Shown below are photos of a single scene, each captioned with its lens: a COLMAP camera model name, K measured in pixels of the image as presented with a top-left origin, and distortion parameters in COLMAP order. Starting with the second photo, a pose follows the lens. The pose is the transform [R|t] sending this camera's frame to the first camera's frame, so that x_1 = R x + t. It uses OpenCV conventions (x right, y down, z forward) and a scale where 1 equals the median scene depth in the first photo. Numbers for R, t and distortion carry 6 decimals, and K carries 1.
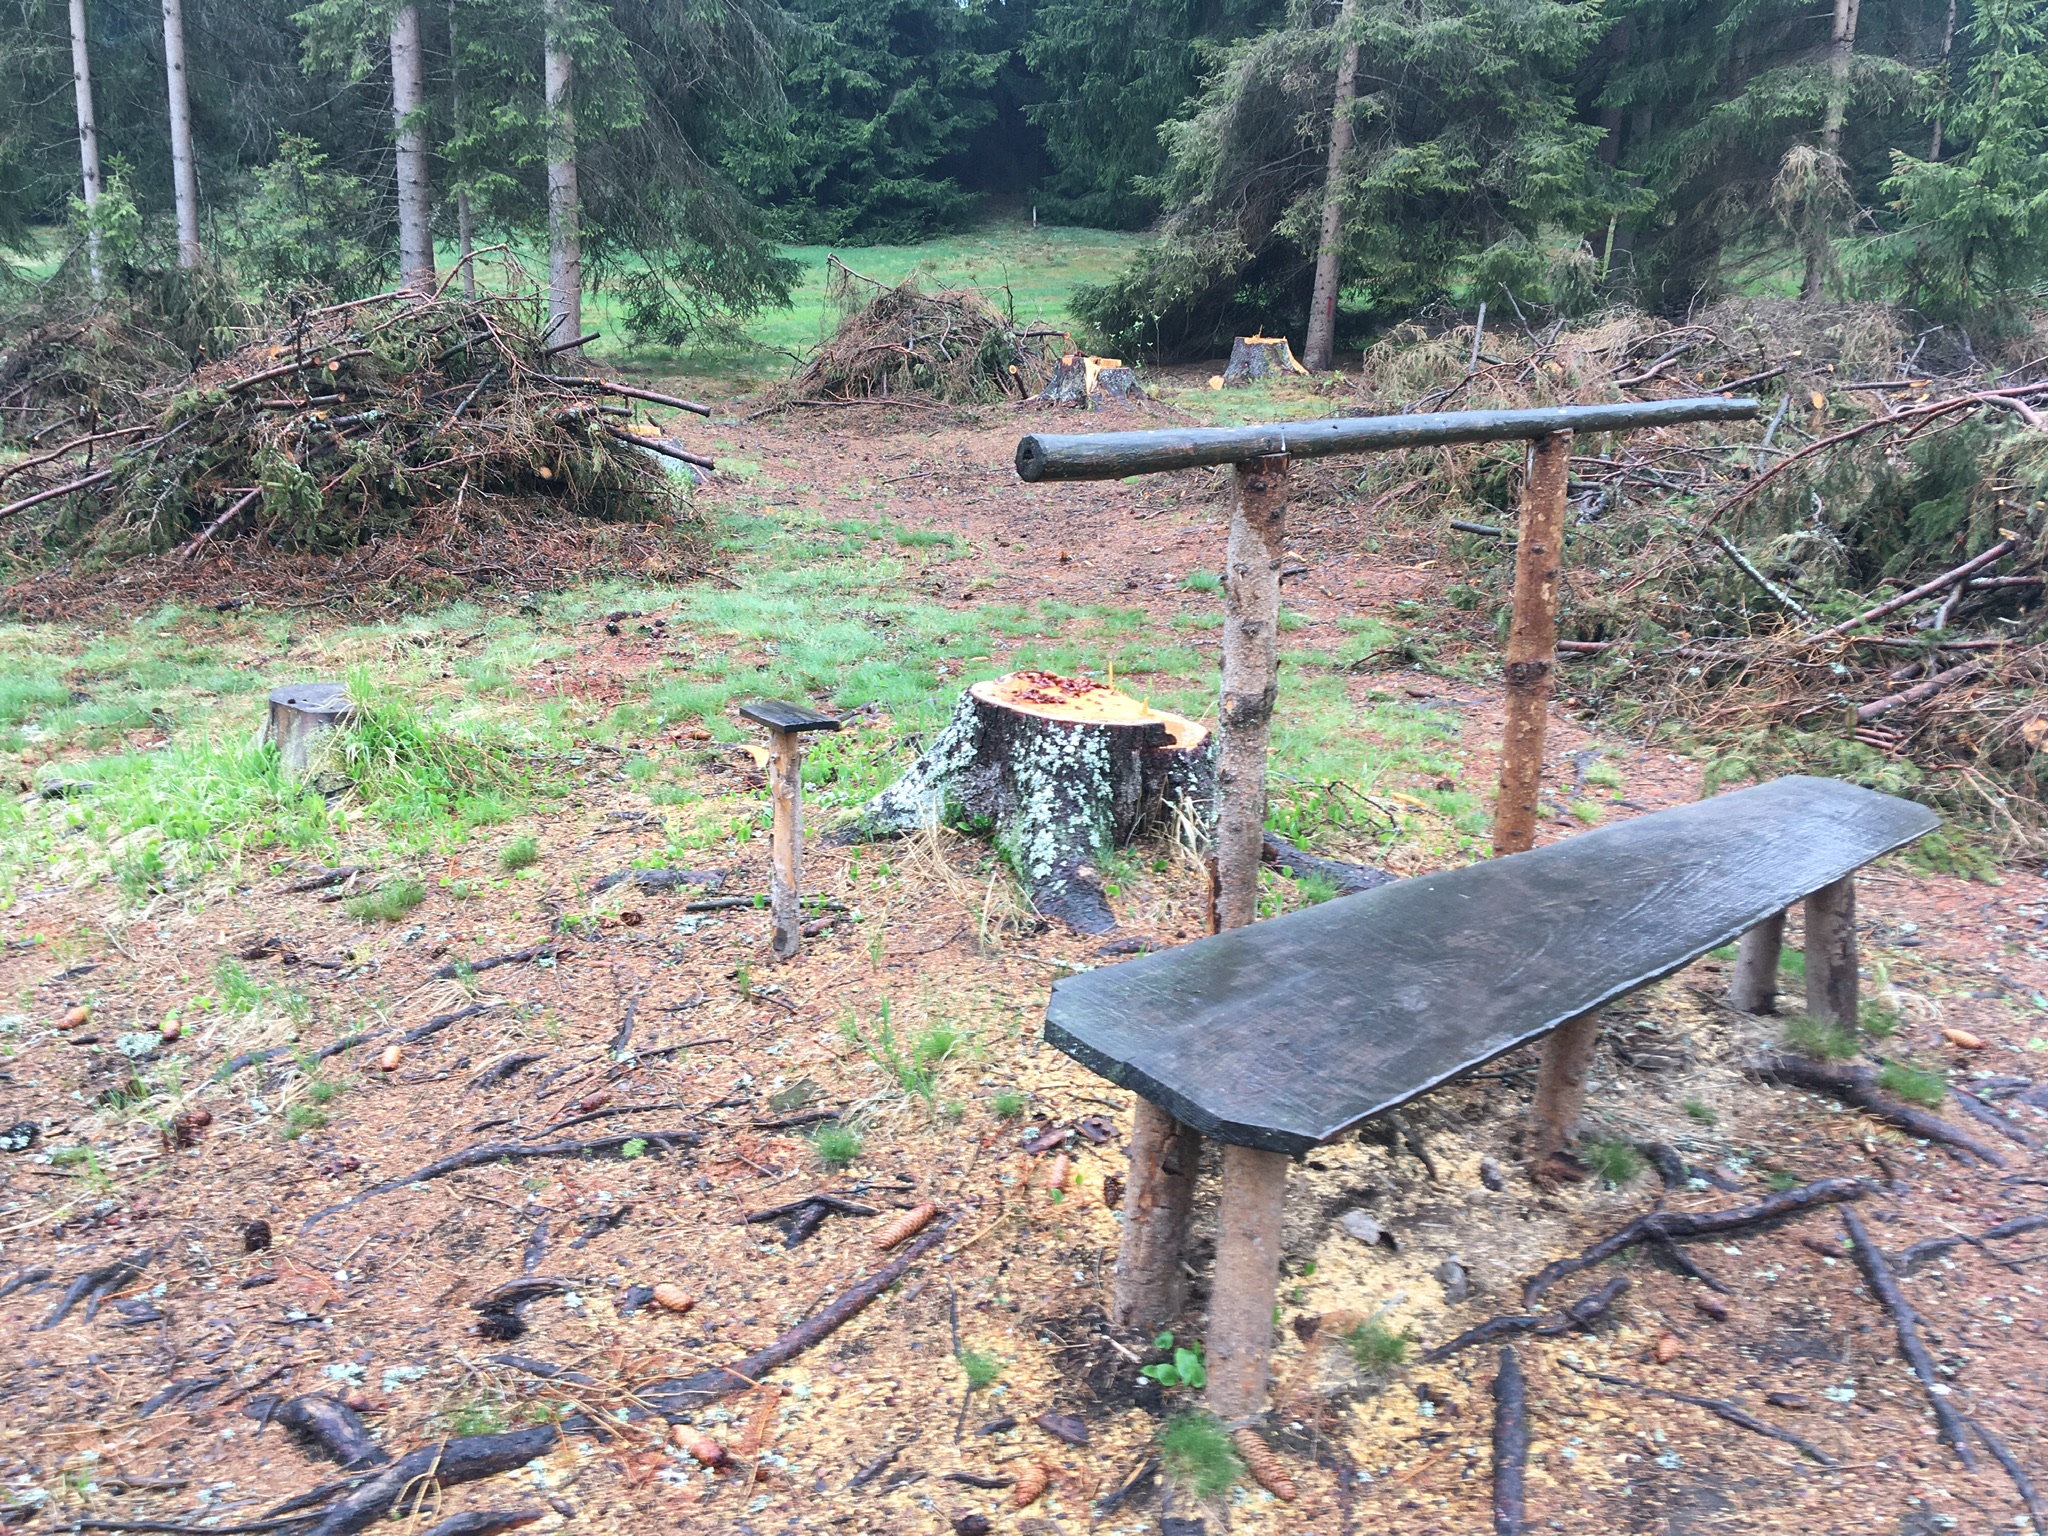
lens RADIAL K [[1741.2, 0, 1012.5], [0, 1741.2, 785.0], [0, 0, 1]] dist [0.098500, -0.141462]
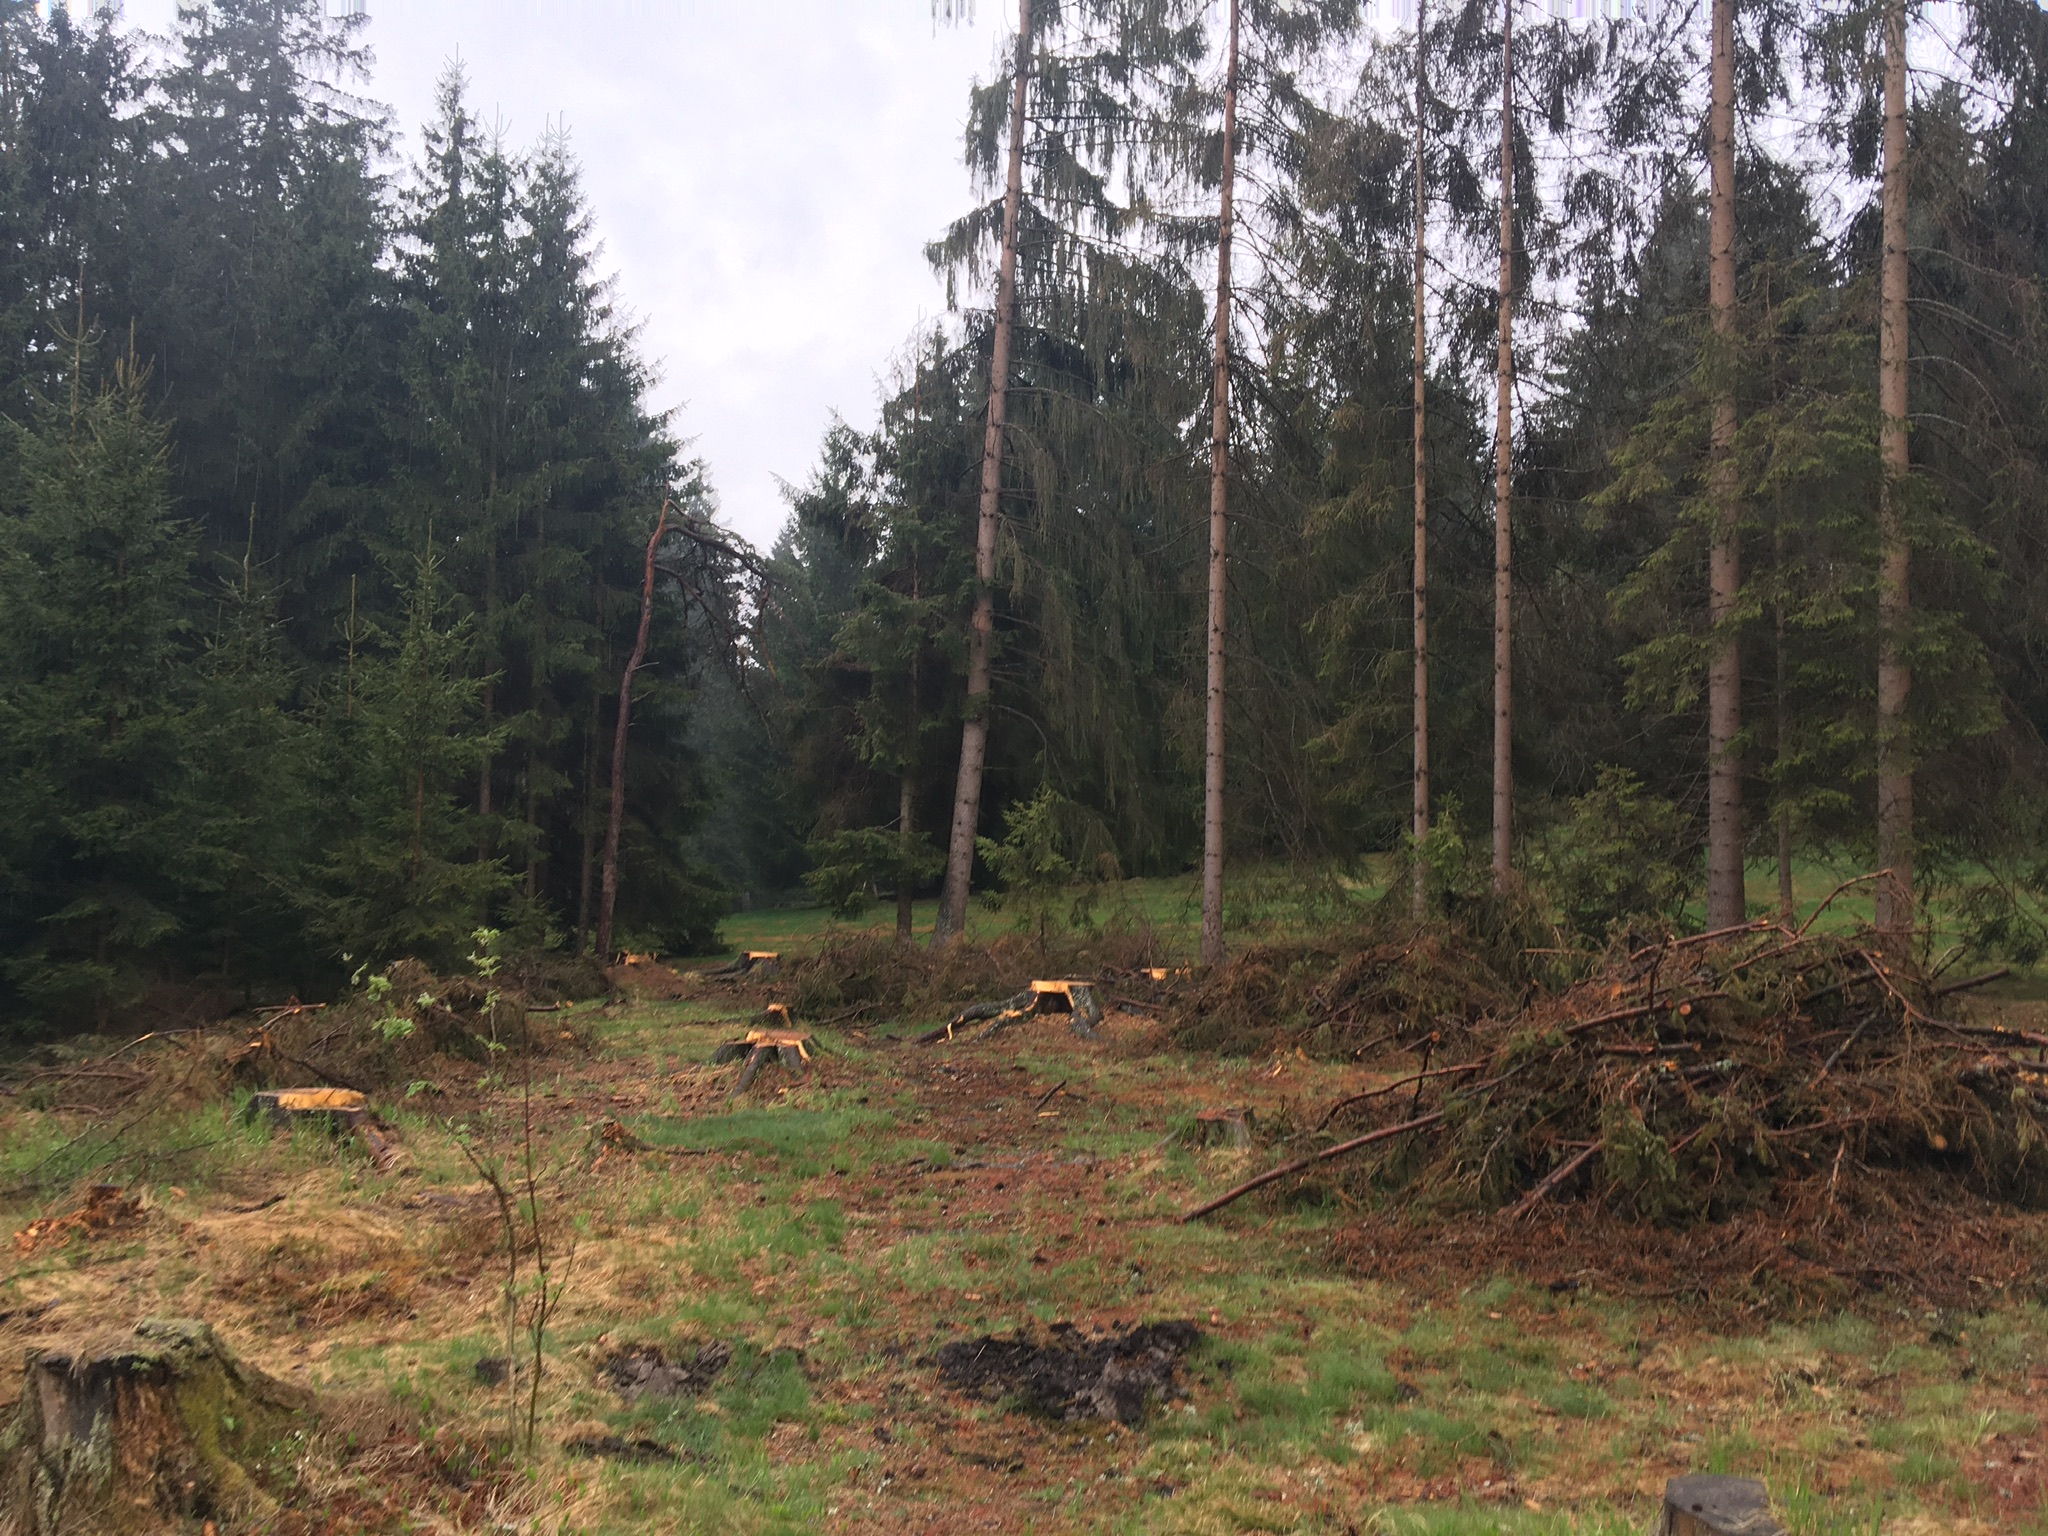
lens RADIAL K [[1741.2, 0, 1017.5], [0, 1741.2, 762.7], [0, 0, 1]] dist [0.098500, -0.141462]
pose [[0.778707, -0.063588, -0.624157, -0.083397], [-0.155197, 0.944408, -0.289841, -0.044553], [0.607889, 0.322568, 0.725548, 0.111410]]
